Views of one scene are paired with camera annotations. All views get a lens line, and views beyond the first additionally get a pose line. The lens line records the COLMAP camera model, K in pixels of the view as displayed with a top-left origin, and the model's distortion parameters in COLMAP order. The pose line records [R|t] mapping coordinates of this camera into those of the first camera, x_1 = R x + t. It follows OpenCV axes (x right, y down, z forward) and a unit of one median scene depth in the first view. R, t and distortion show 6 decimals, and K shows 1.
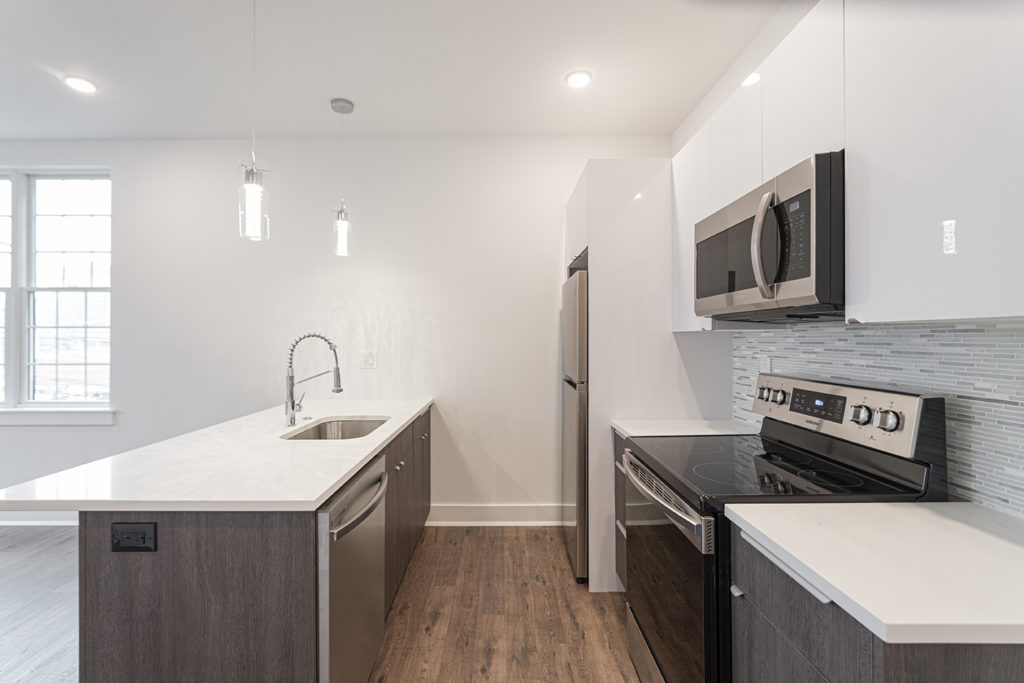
lens RADIAL K [[464.8, 0, 498.3], [0, 464.8, 338.0], [0, 0, 1]] dist [-0.000769, -0.000408]
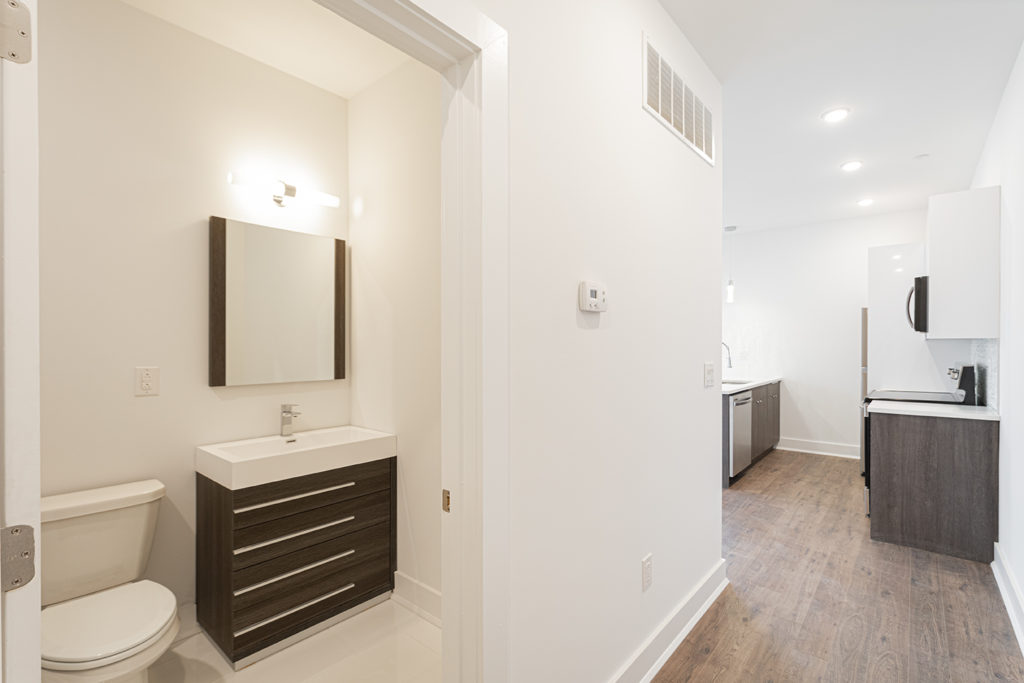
lens RADIAL K [[471.3, 0, 539.3], [0, 471.3, 345.5], [0, 0, 1]] dist [-0.000745, 0.000098]
pose [[0.783808, 0.004940, -0.620983, 0.318139], [-0.002366, 0.999985, 0.004967, 0.000887], [0.620998, -0.002424, 0.783808, -1.243776]]
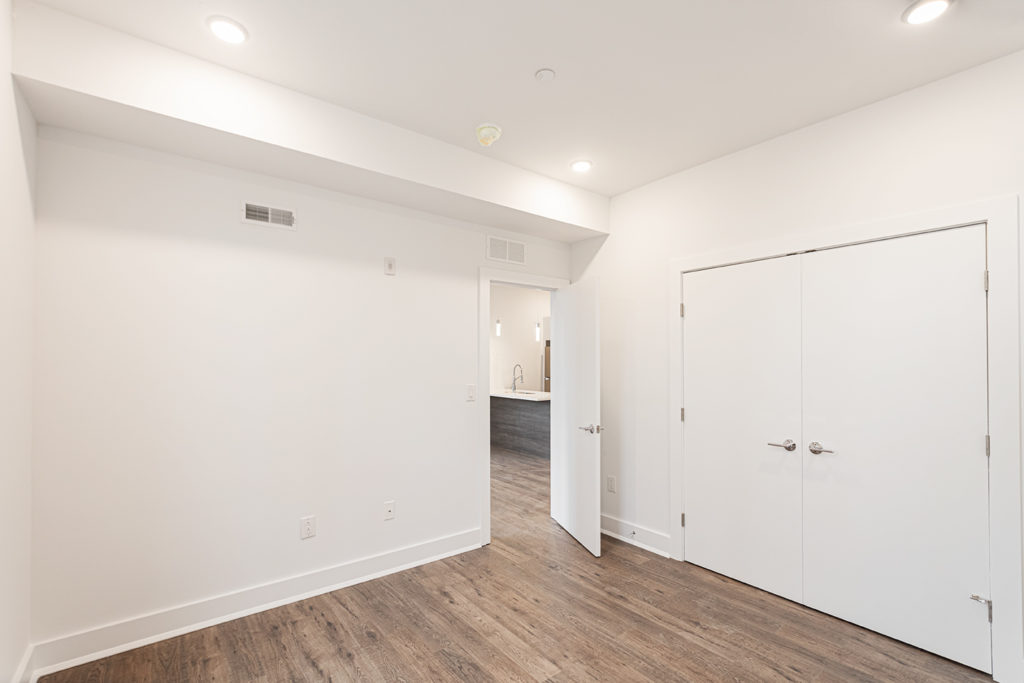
lens RADIAL K [[466.0, 0, 517.4], [0, 466.0, 374.2], [0, 0, 1]] dist [0.000298, -0.000068]
pose [[0.780581, -0.012009, 0.624939, -2.208177], [-0.002653, 0.999743, 0.022525, -0.014257], [-0.625049, -0.019240, 0.780348, -1.389993]]
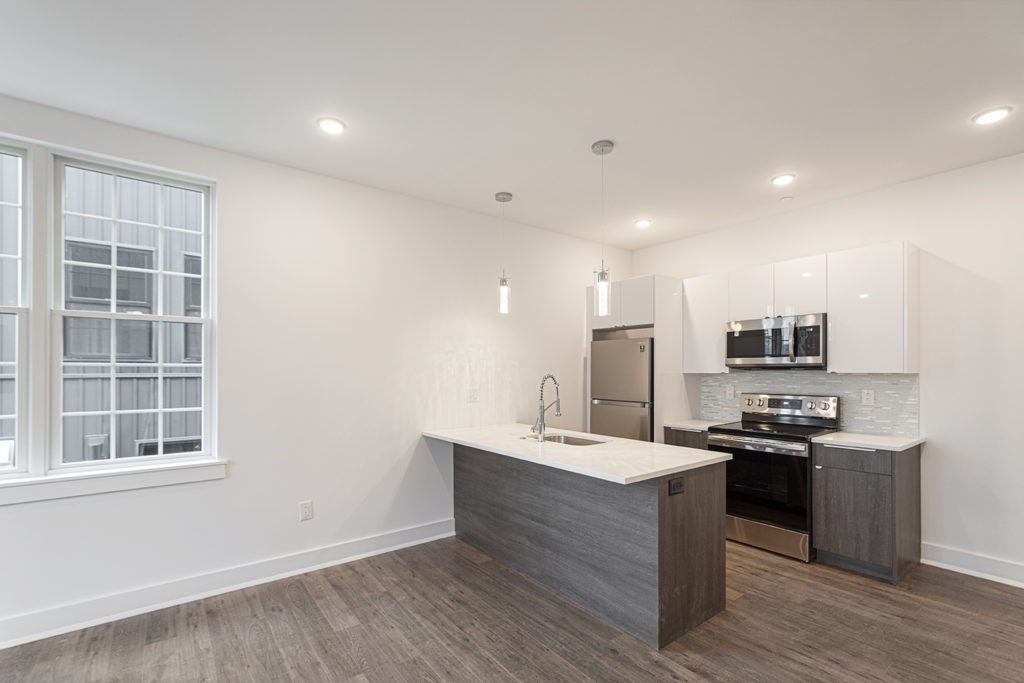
lens RADIAL K [[466.0, 0, 517.4], [0, 466.0, 374.2], [0, 0, 1]] dist [0.000298, -0.000068]
pose [[0.782933, -0.002080, 0.622103, -1.228367], [-0.000278, 0.999993, 0.003693, -0.015363], [-0.622106, -0.003064, 0.782927, -0.037141]]
